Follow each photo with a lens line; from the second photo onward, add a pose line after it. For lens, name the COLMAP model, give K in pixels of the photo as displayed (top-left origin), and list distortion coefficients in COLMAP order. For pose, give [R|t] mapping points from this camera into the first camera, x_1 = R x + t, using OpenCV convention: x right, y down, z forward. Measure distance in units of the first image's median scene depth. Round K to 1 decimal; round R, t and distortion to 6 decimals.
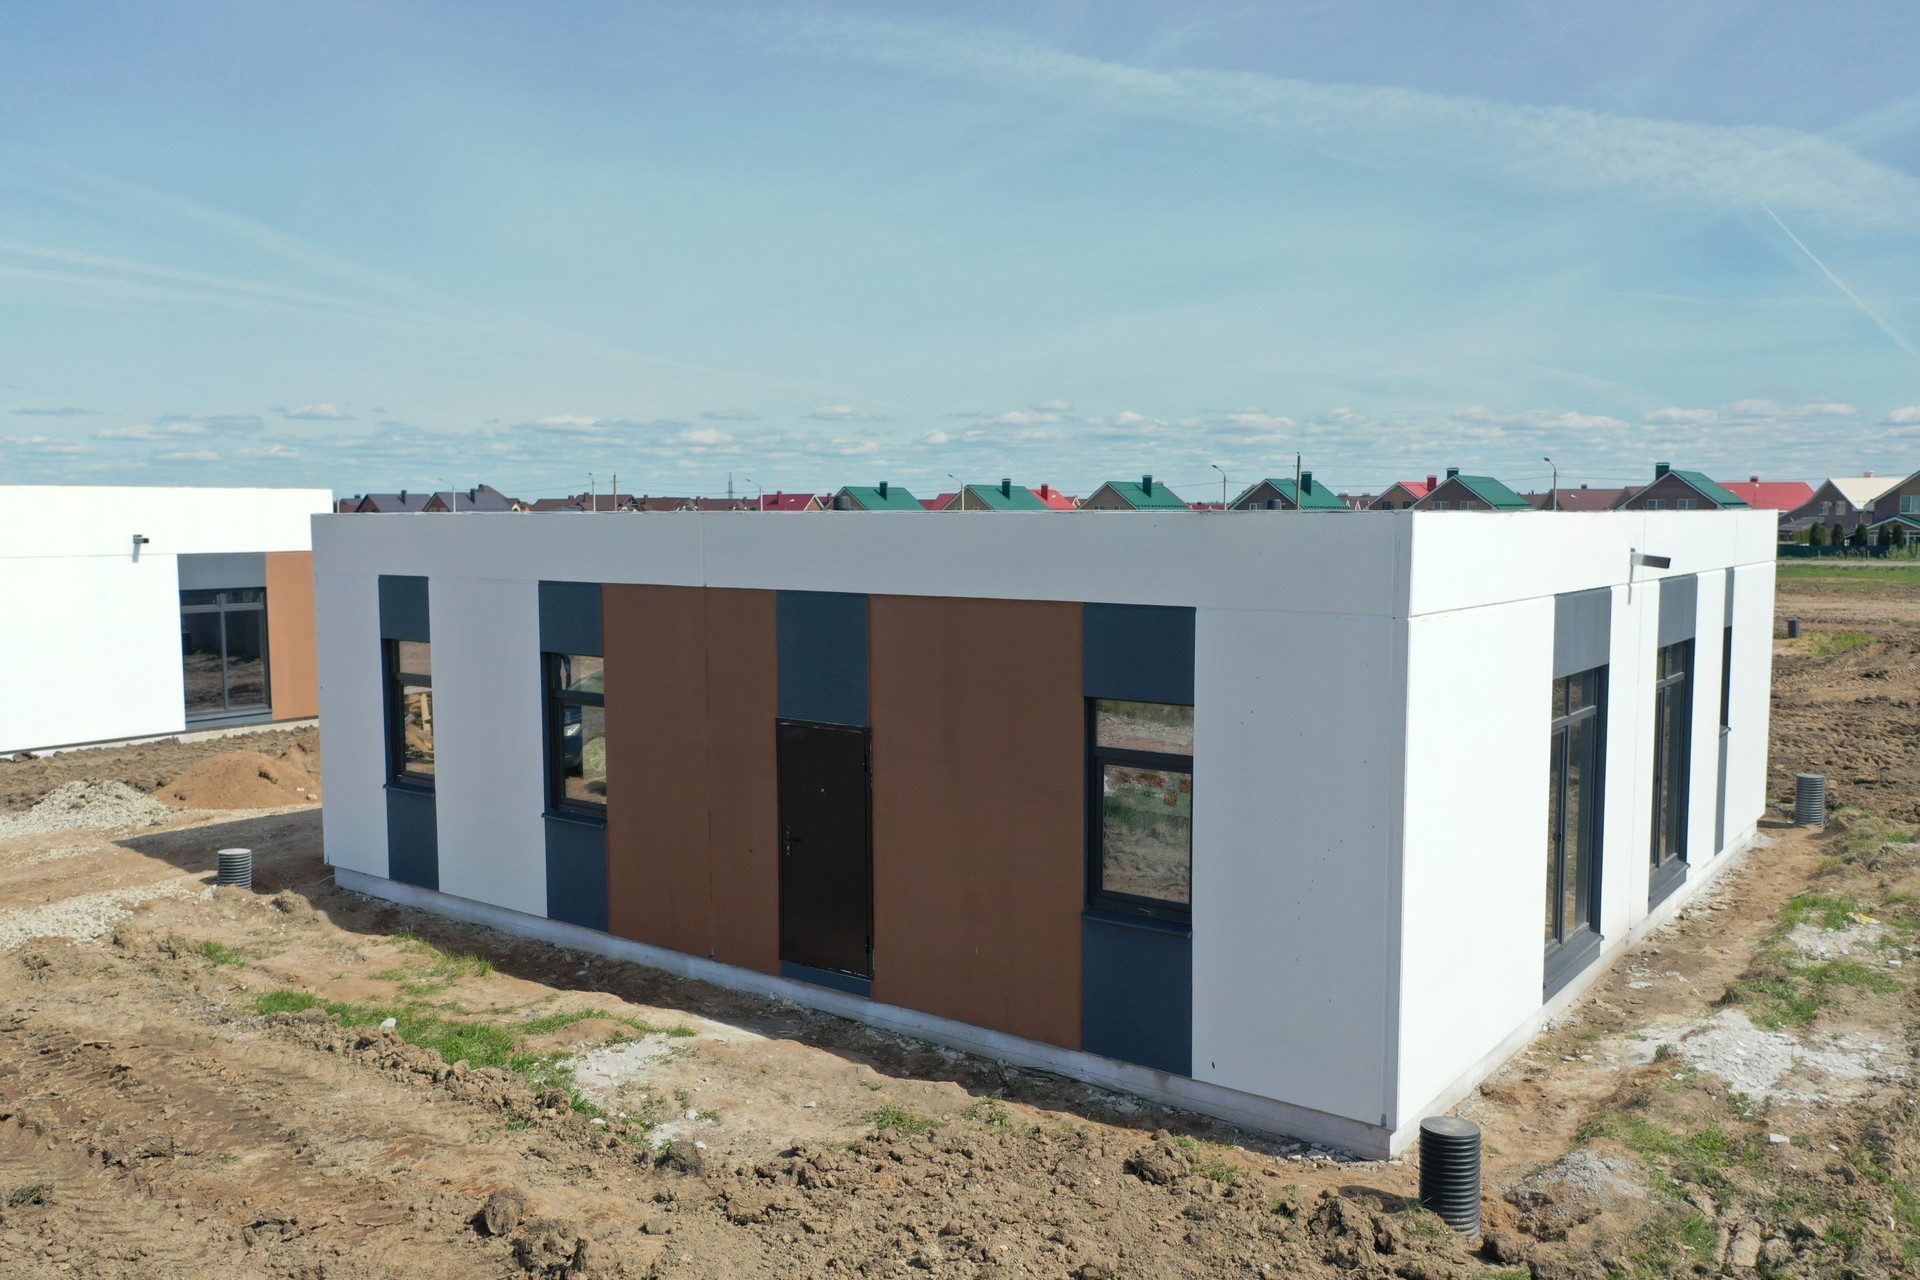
lens RADIAL K [[1527.3, 0, 956.8], [0, 1527.3, 651.2], [0, 0, 1]] dist [0.002949, -0.007654]
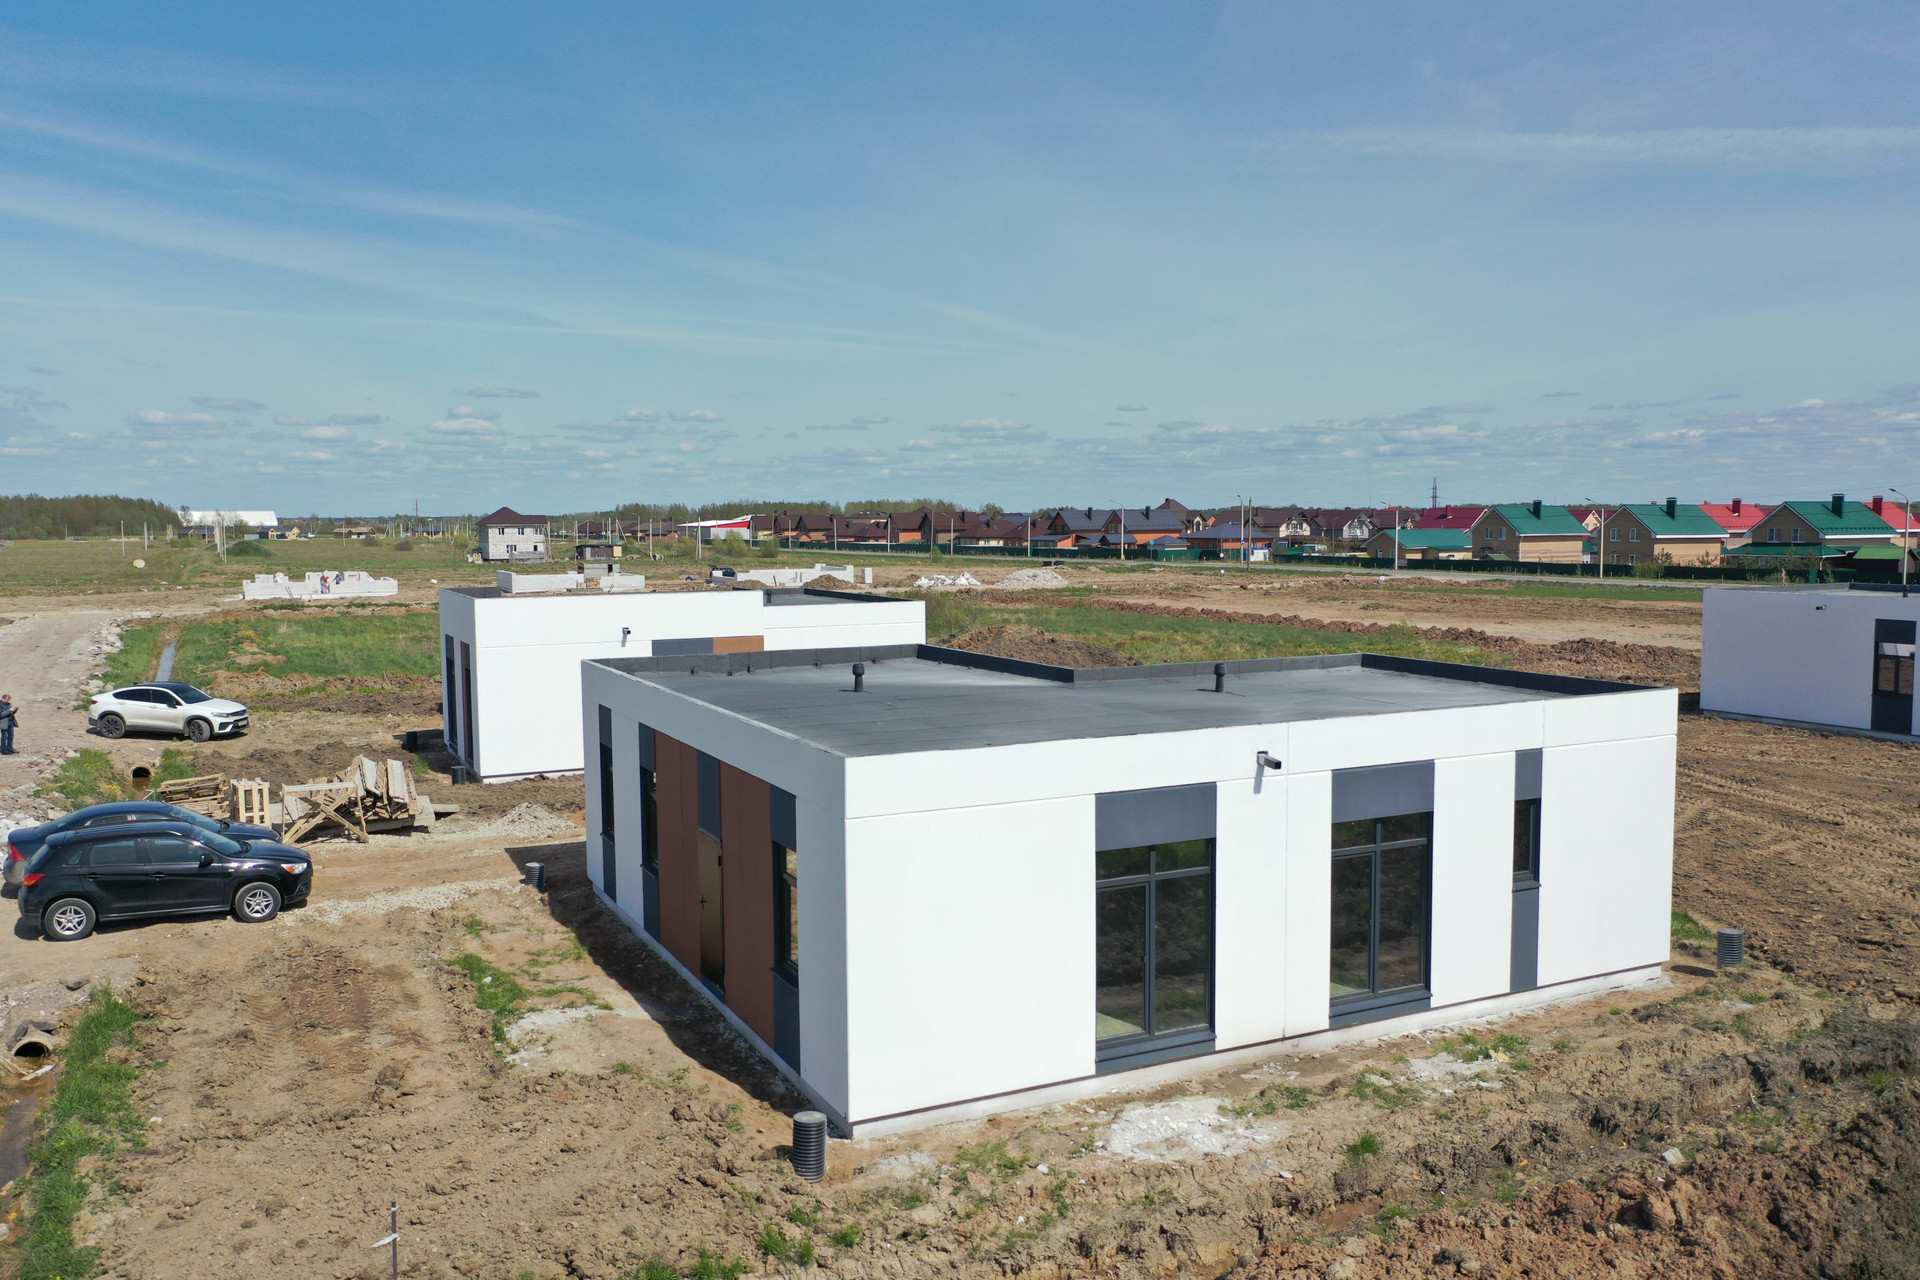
lens RADIAL K [[1527.3, 0, 954.3], [0, 1527.3, 647.9], [0, 0, 1]] dist [0.002949, -0.007654]
pose [[0.891999, 0.035346, -0.450653, 0.865361], [-0.035641, 0.999334, 0.007835, -0.170975], [0.450630, 0.009073, 0.892665, -0.342998]]
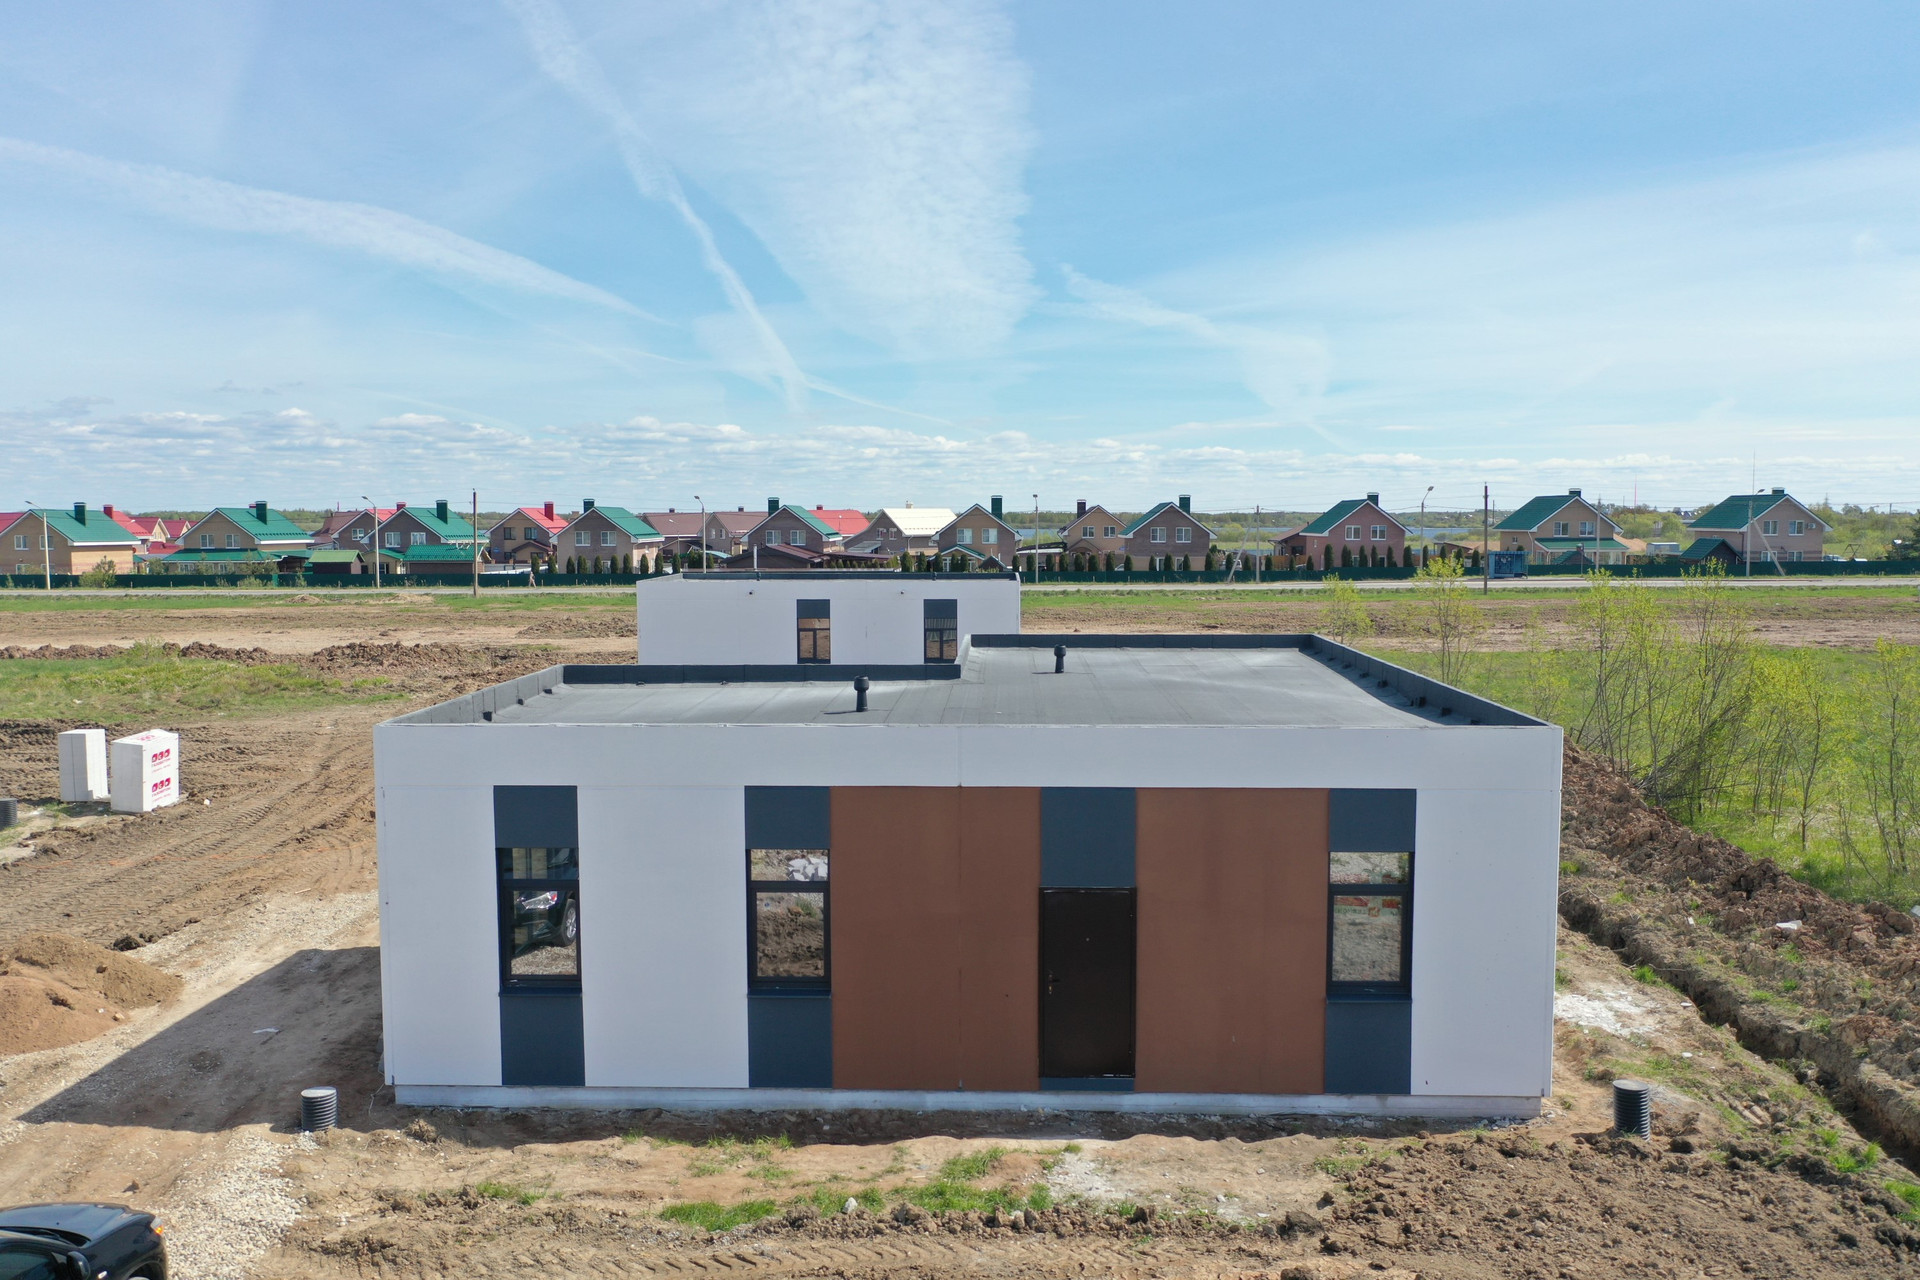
lens RADIAL K [[1527.3, 0, 955.1], [0, 1527.3, 627.7], [0, 0, 1]] dist [0.002949, -0.007654]
pose [[0.814358, -0.040577, 0.578943, -0.904738], [0.051522, 0.998669, -0.002477, -0.172416], [-0.578072, 0.031845, 0.815364, 0.002719]]
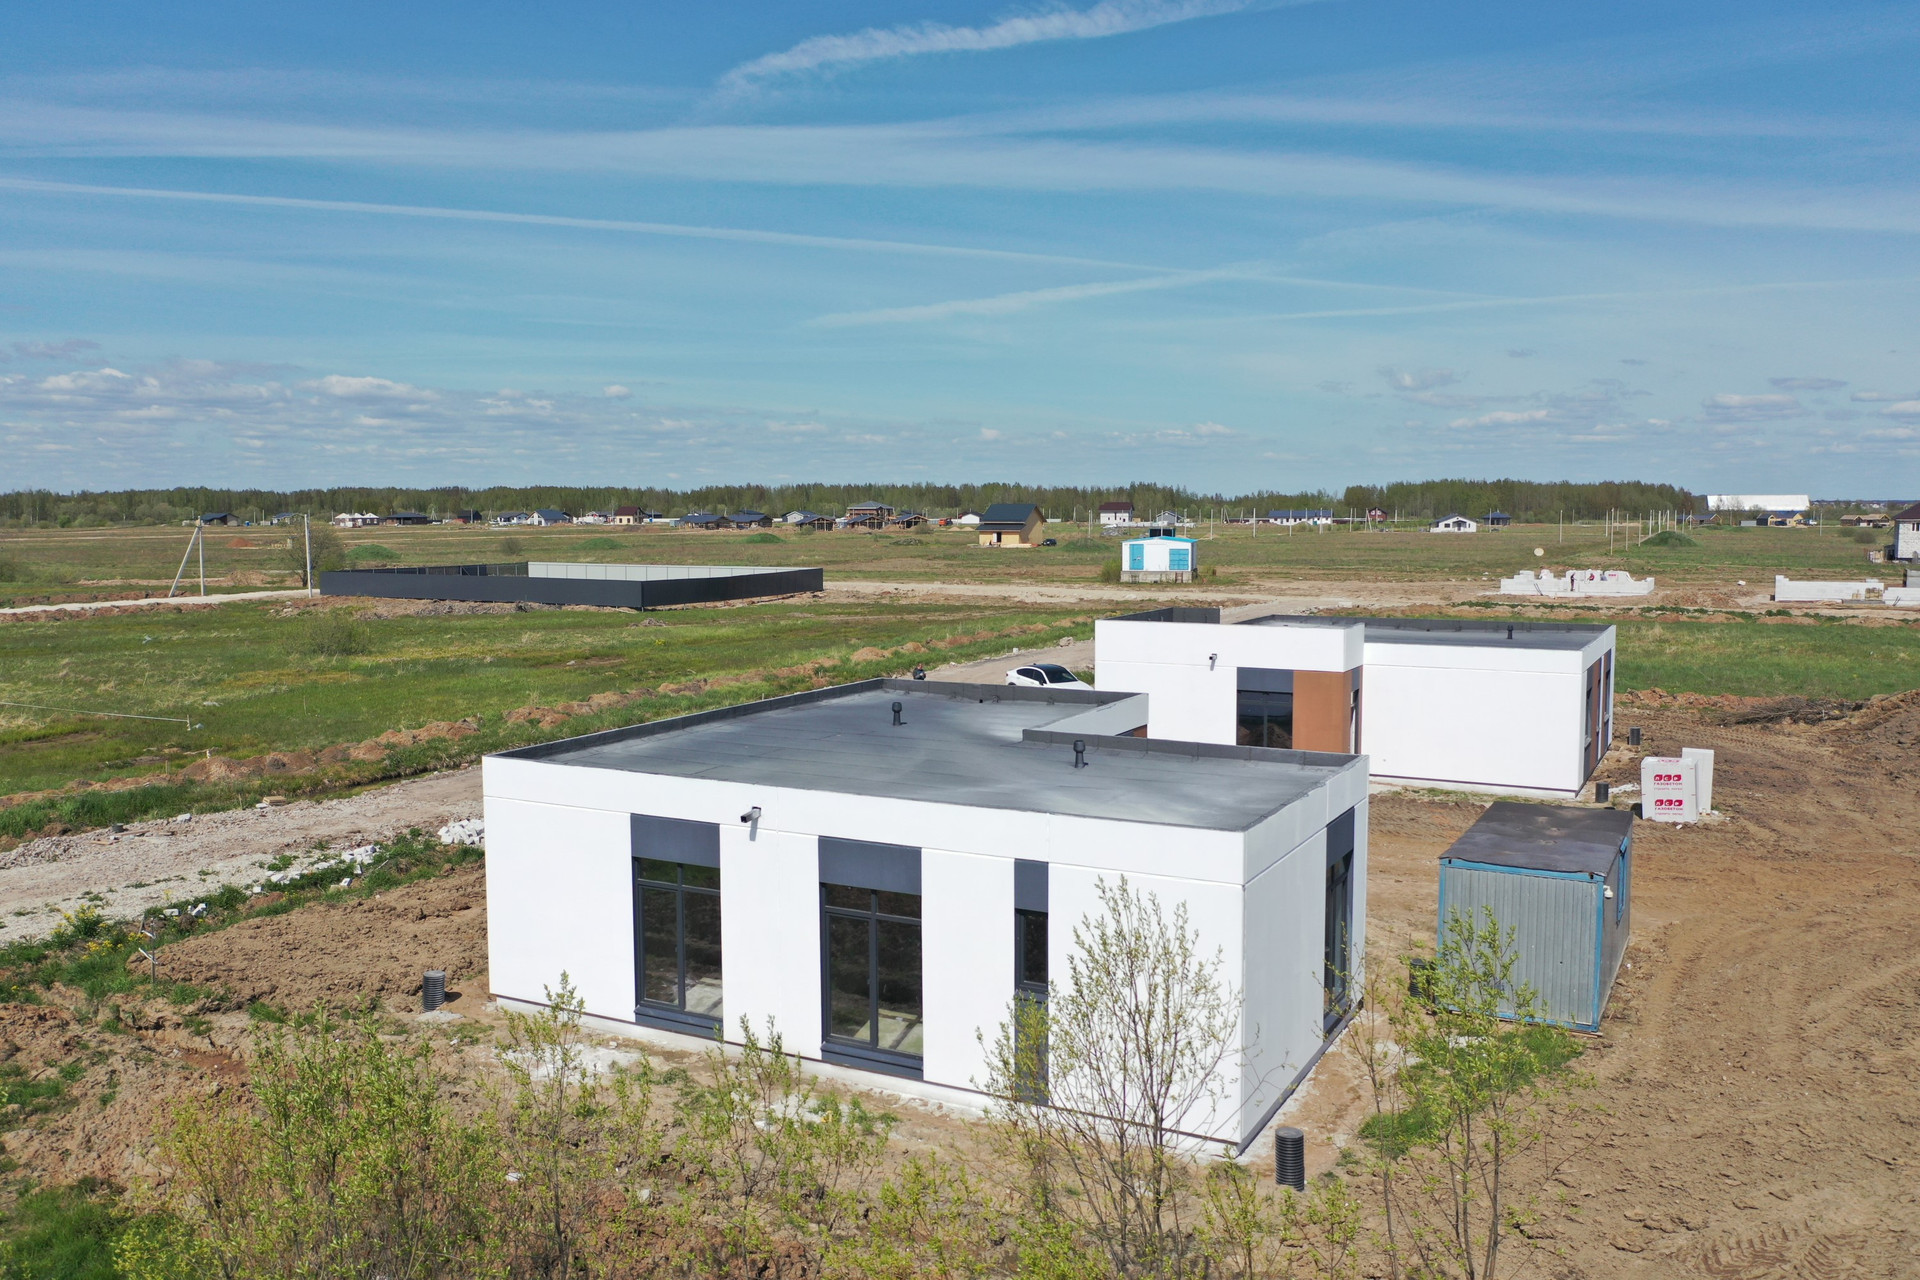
lens RADIAL K [[1527.3, 0, 953.4], [0, 1527.3, 658.0], [0, 0, 1]] dist [0.002949, -0.007654]
pose [[0.147401, 0.100712, -0.983936, 2.203880], [-0.085510, 0.992375, 0.088766, -0.413608], [0.985374, 0.071052, 0.154889, 1.019438]]
